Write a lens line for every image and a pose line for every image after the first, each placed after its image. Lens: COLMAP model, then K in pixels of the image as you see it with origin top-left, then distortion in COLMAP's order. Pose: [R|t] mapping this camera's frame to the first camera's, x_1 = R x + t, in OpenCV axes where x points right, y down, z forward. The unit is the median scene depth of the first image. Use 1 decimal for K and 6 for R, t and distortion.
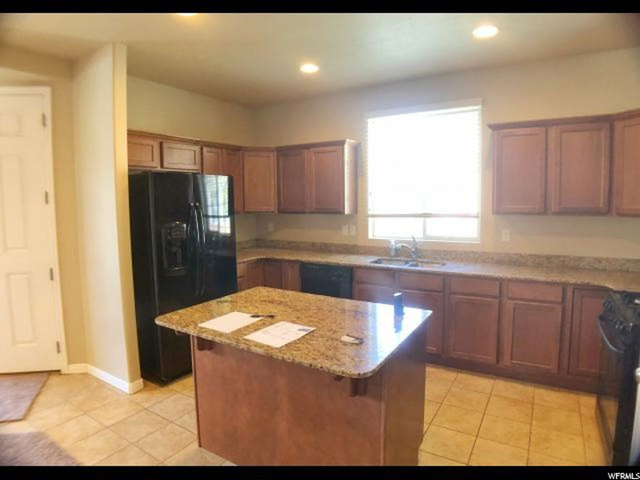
lens RADIAL K [[525.0, 0, 319.3], [0, 525.0, 237.6], [0, 0, 1]] dist [-0.038220, 0.020661]
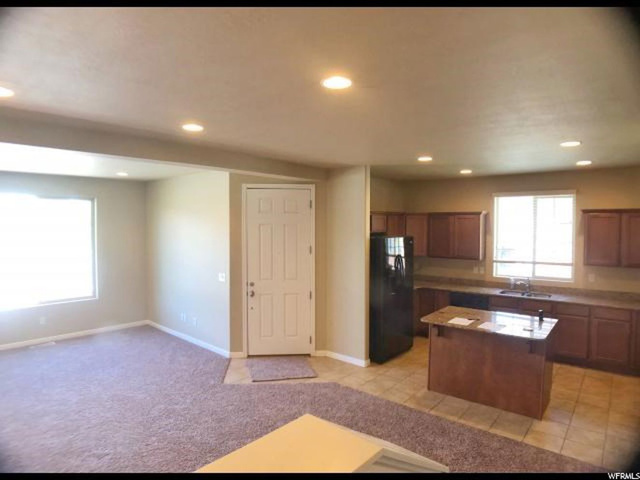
lens RADIAL K [[525.0, 0, 320.7], [0, 525.0, 240.6], [0, 0, 1]] dist [-0.038220, 0.020661]
pose [[0.994805, 0.018169, -0.100167, -0.290248], [-0.022315, 0.998933, -0.040426, -0.034214], [0.099326, 0.042451, 0.994149, -0.618671]]
